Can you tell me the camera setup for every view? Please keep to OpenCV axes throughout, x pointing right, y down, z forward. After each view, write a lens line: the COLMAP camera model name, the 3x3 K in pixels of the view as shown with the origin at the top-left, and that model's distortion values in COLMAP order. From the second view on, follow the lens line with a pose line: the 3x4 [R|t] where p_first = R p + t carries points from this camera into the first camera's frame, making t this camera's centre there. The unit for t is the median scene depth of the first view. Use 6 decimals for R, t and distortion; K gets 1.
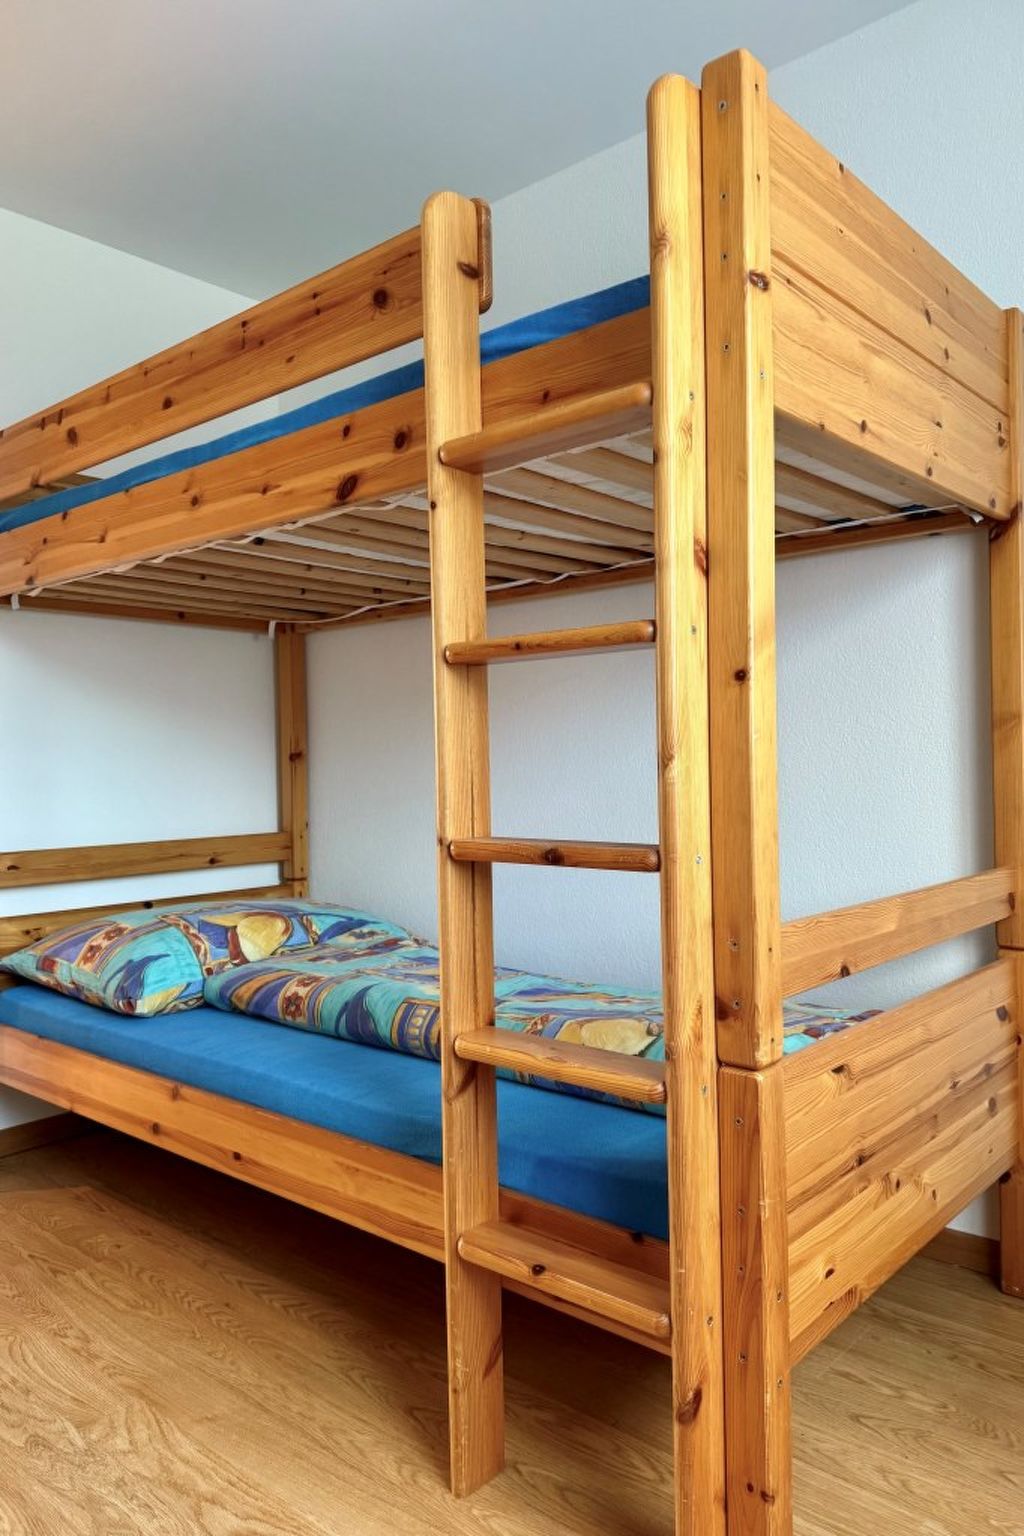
lens RADIAL K [[1086.2, 0, 515.4], [0, 1086.2, 769.1], [0, 0, 1]] dist [0.020476, -0.028583]
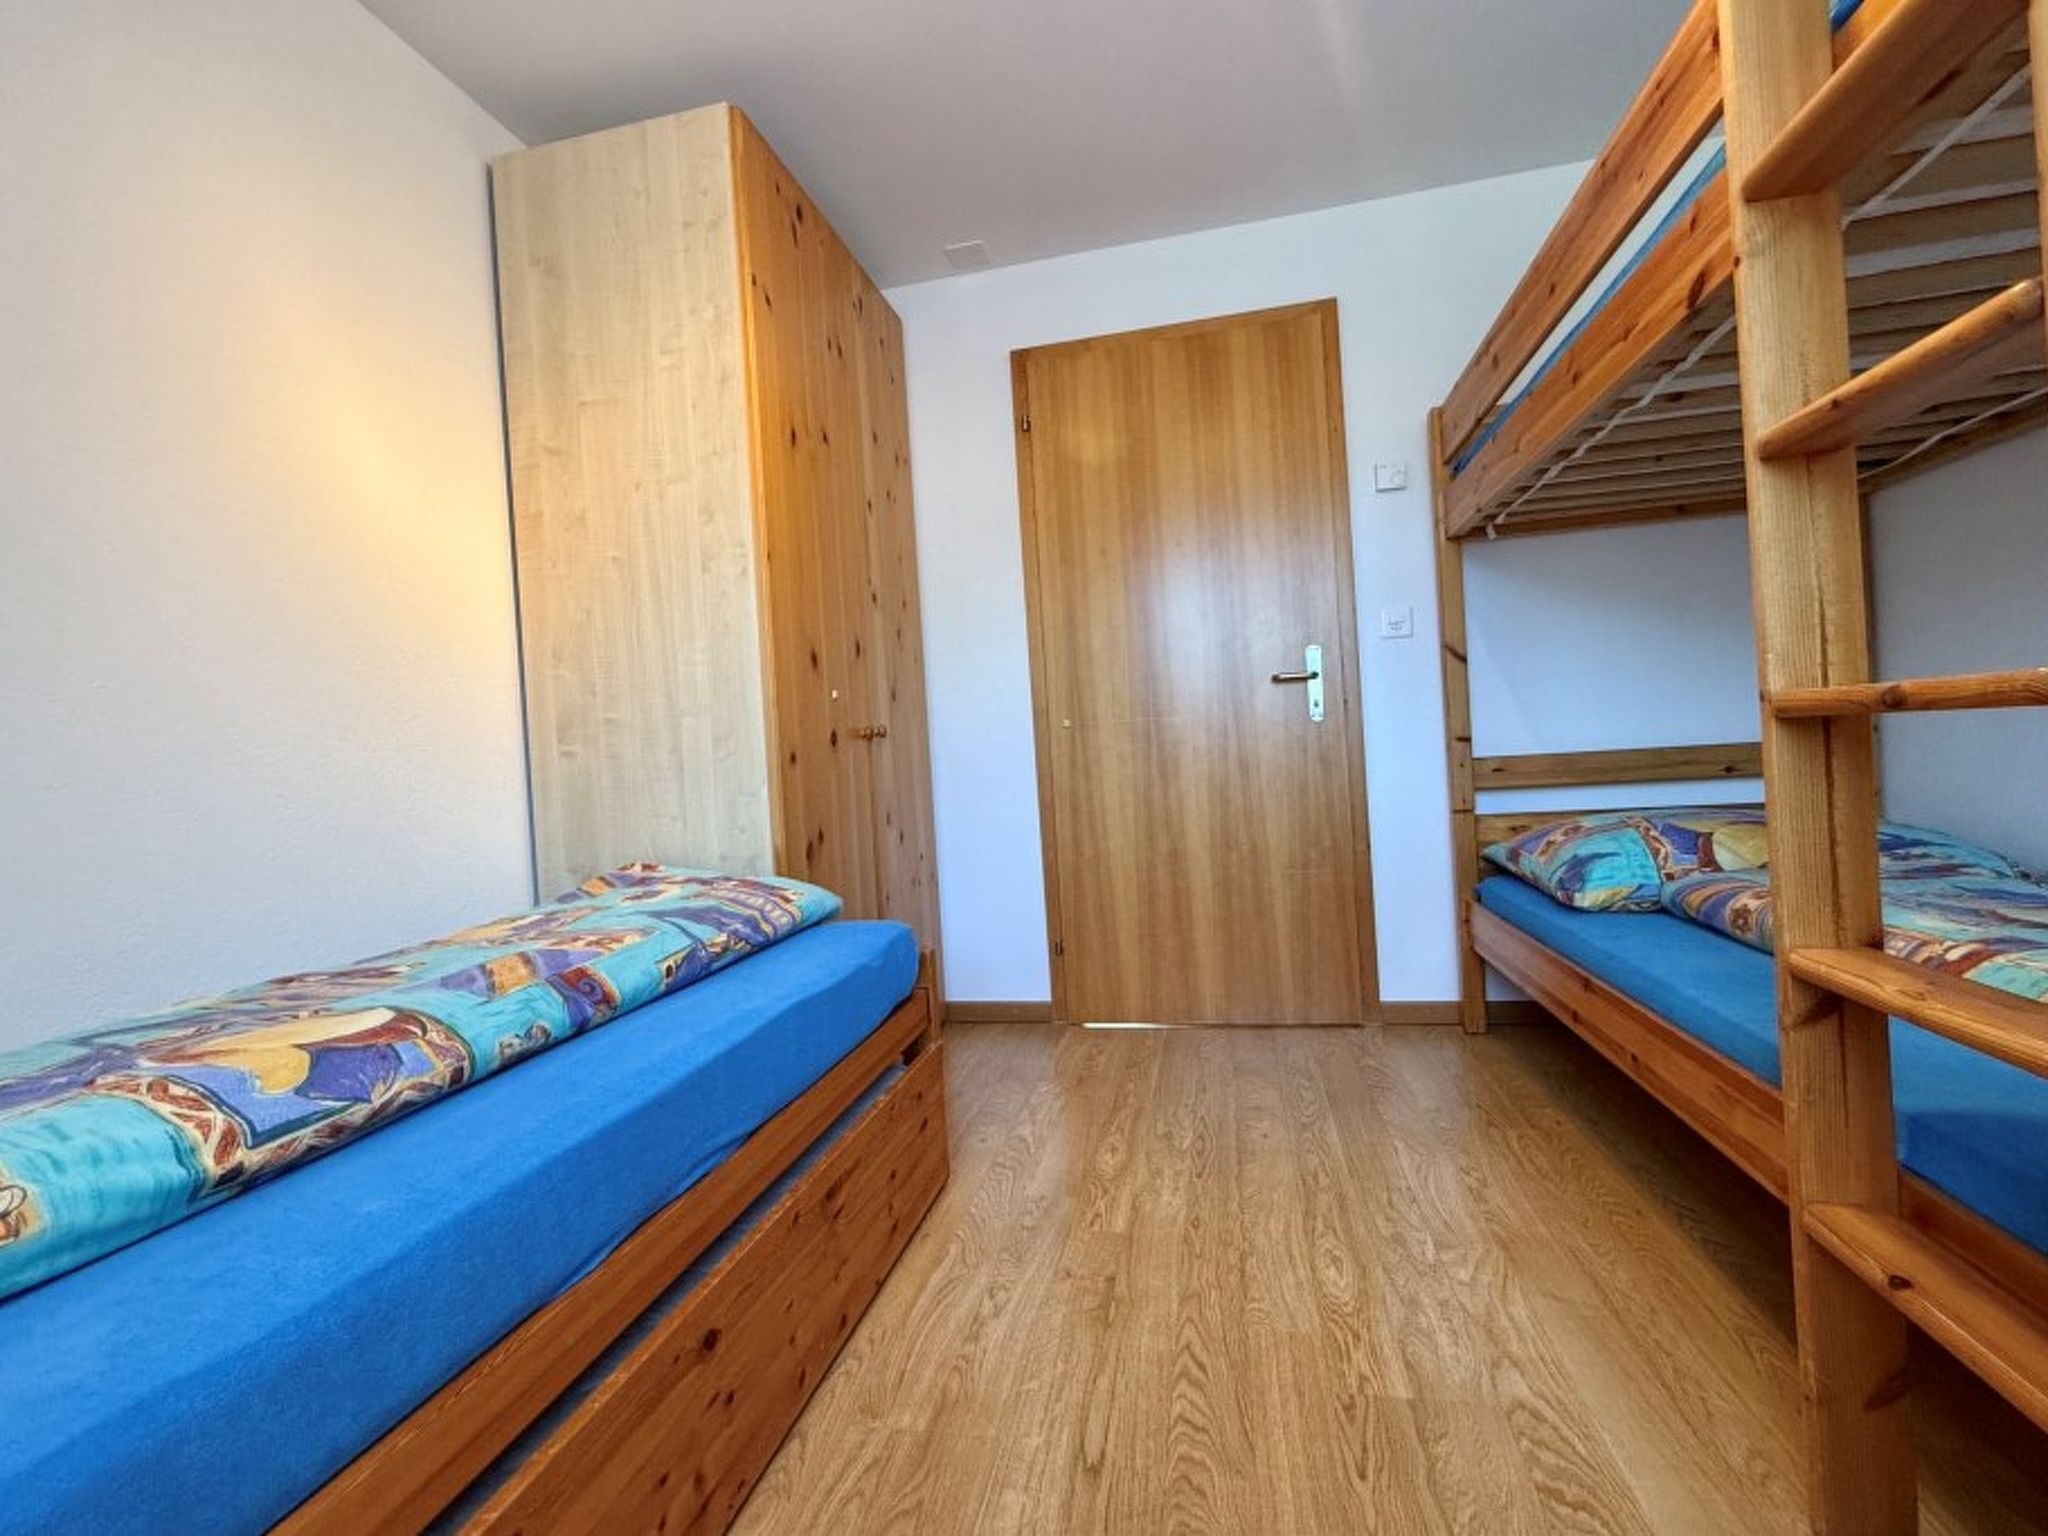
lens RADIAL K [[926.7, 0, 1017.4], [0, 926.7, 763.6], [0, 0, 1]] dist [0.004218, 0.000253]
pose [[0.489454, 0.001106, -0.872028, 0.149986], [0.044707, 0.998652, 0.026360, 0.043277], [0.870882, -0.051887, 0.488745, 0.122659]]
